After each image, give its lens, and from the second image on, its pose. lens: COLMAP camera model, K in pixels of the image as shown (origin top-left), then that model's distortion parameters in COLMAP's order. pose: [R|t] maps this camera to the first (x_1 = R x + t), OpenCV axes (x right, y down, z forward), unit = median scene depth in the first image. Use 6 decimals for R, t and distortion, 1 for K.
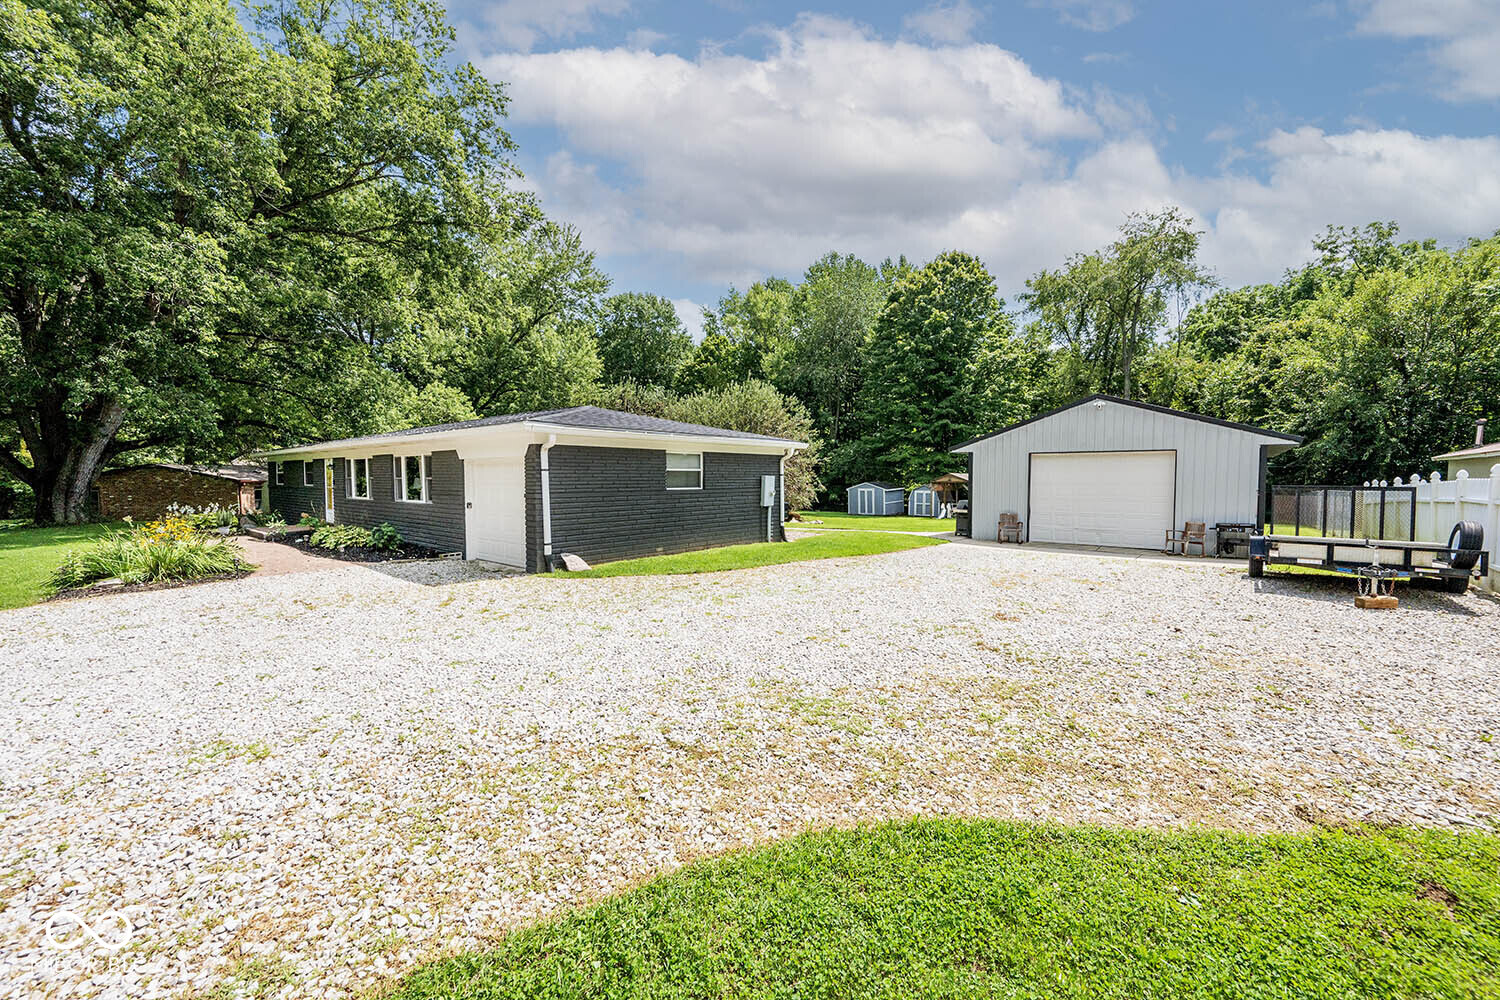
lens RADIAL K [[588.9, 0, 750.0], [0, 588.9, 500.0], [0, 0, 1]] dist [-0.000699, -0.000122]
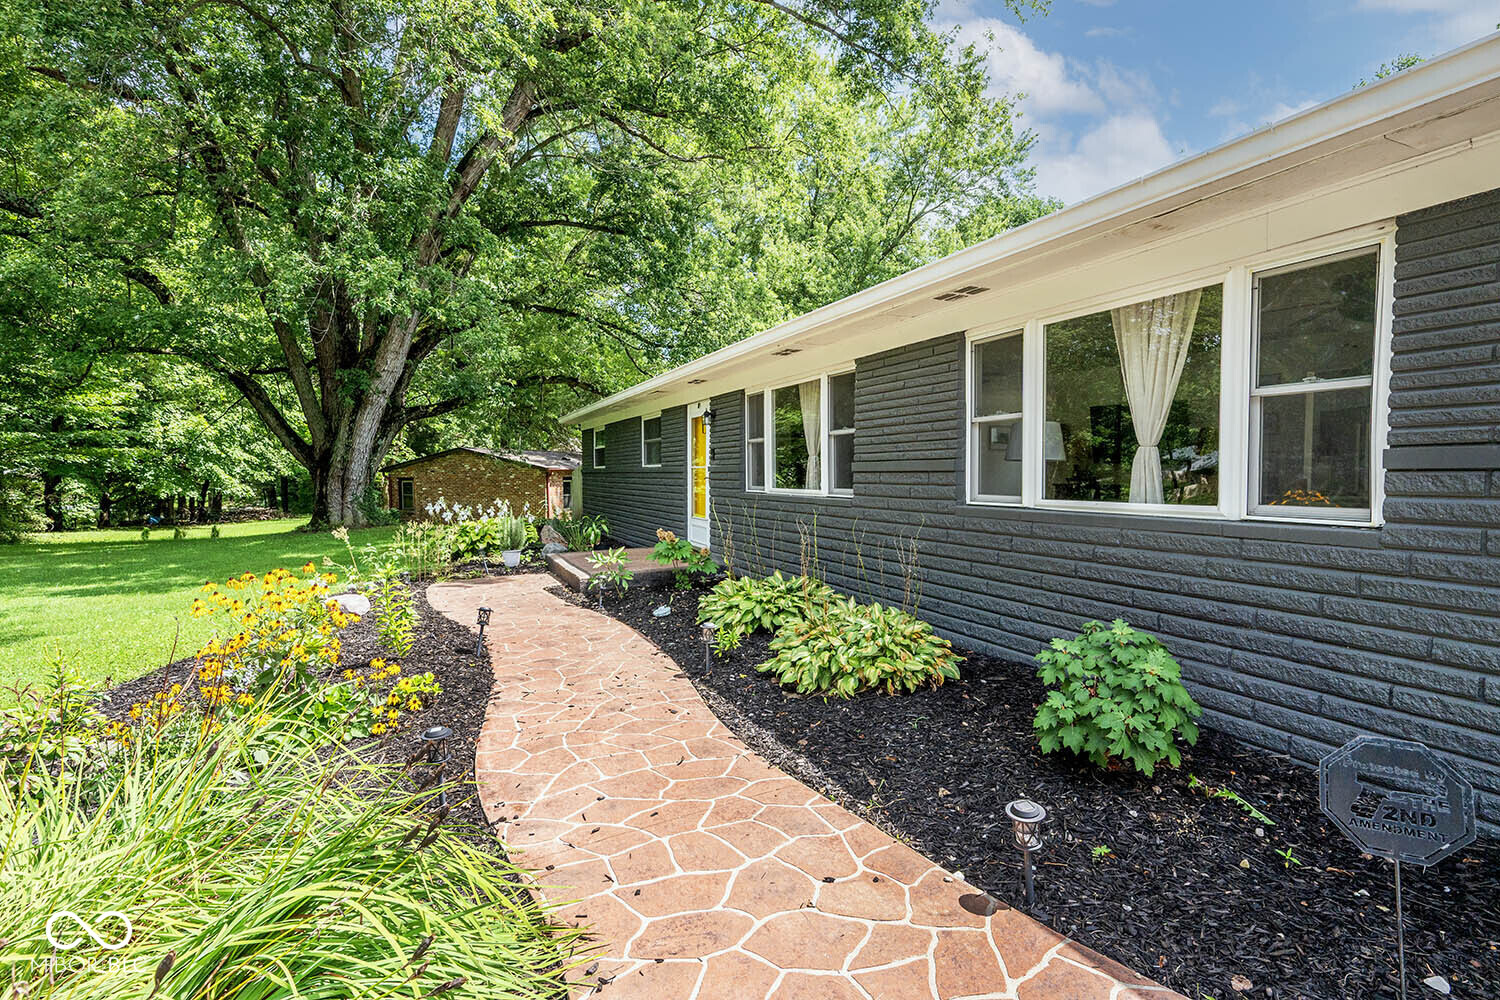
lens RADIAL K [[761.5, 0, 750.0], [0, 761.5, 500.0], [0, 0, 1]] dist [0.000548, -0.000077]
pose [[0.896597, 0.014779, -0.442601, -0.353444], [-0.015701, 0.999875, 0.001580, 0.001216], [0.442570, 0.005533, 0.896717, 0.419255]]
